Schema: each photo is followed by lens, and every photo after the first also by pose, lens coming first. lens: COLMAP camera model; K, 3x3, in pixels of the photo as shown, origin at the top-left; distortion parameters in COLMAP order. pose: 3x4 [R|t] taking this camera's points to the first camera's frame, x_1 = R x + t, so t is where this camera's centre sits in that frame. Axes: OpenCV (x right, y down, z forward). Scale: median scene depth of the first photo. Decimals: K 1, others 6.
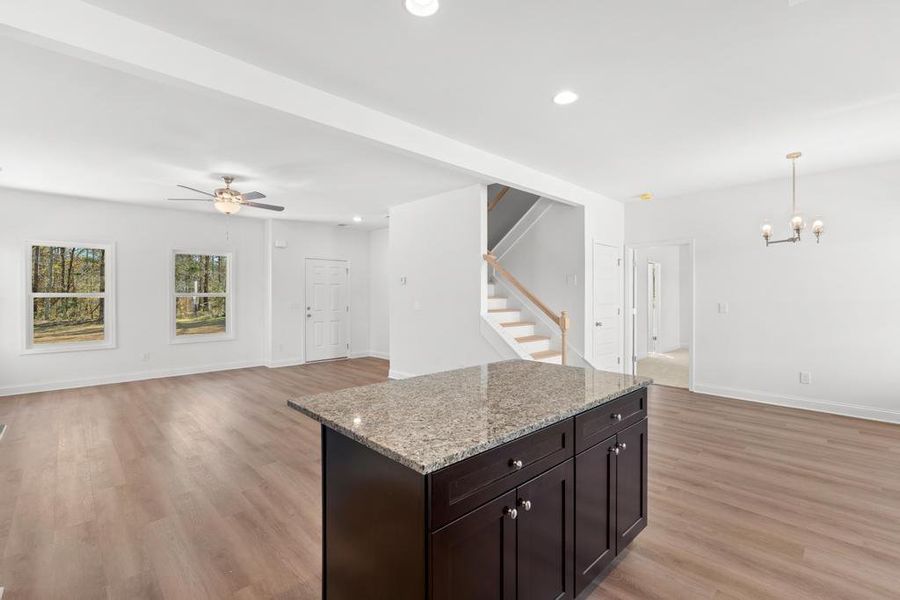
lens RADIAL K [[404.0, 0, 448.4], [0, 404.0, 295.2], [0, 0, 1]] dist [0.001145, -0.000383]
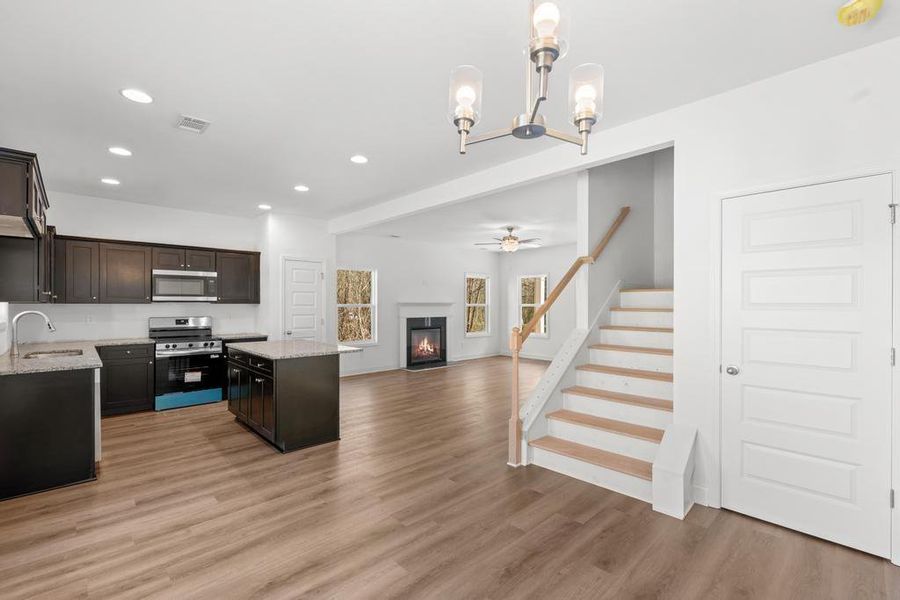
lens RADIAL K [[404.0, 0, 452.1], [0, 404.0, 303.0], [0, 0, 1]] dist [0.001145, -0.000383]
pose [[-0.000969, 0.001426, -0.999999, 1.058663], [-0.008061, 0.999966, 0.001434, -0.010315], [0.999967, 0.008063, -0.000957, 0.849746]]
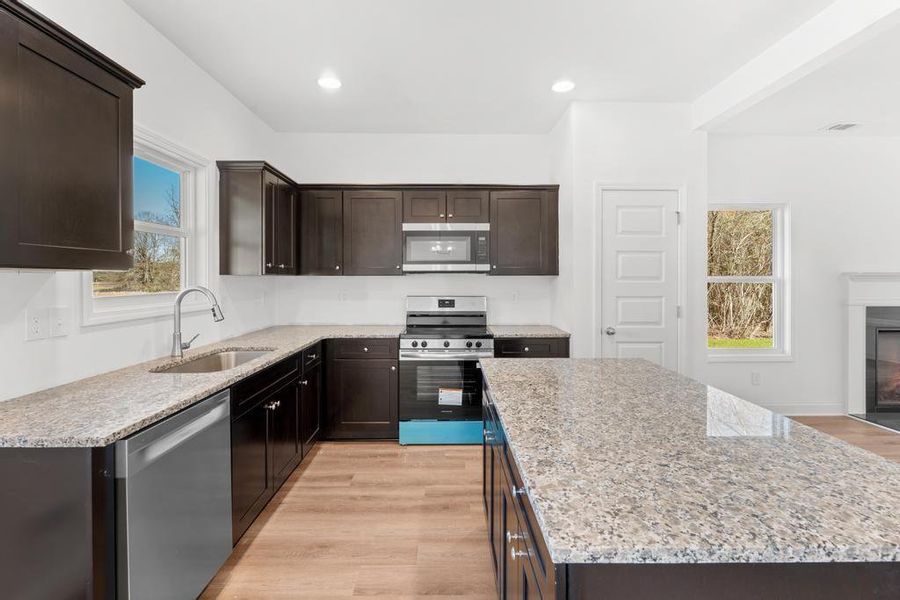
lens RADIAL K [[404.0, 0, 443.8], [0, 404.0, 279.7], [0, 0, 1]] dist [0.001145, -0.000383]
pose [[-0.689836, 0.006341, -0.723938, 0.387692], [-0.002003, 0.999941, 0.010667, -0.000021], [0.723963, 0.008809, -0.689783, 0.566781]]
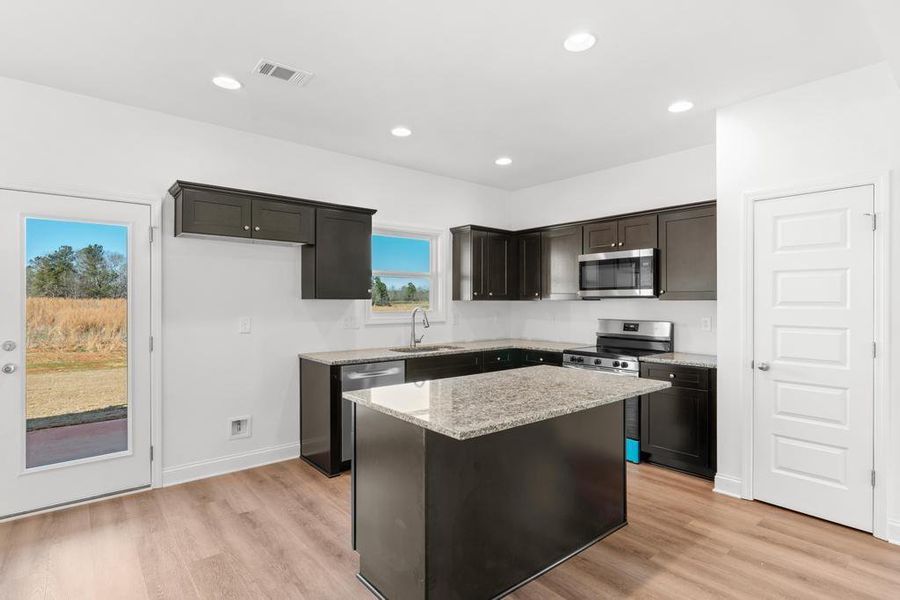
lens RADIAL K [[457.9, 0, 451.1], [0, 457.9, 297.5], [0, 0, 1]] dist [0.001724, -0.000362]
pose [[-0.997293, 0.003923, 0.073423, 0.084563], [0.003808, 0.999991, -0.001711, -0.005490], [-0.073429, -0.001427, -0.997299, 1.006087]]
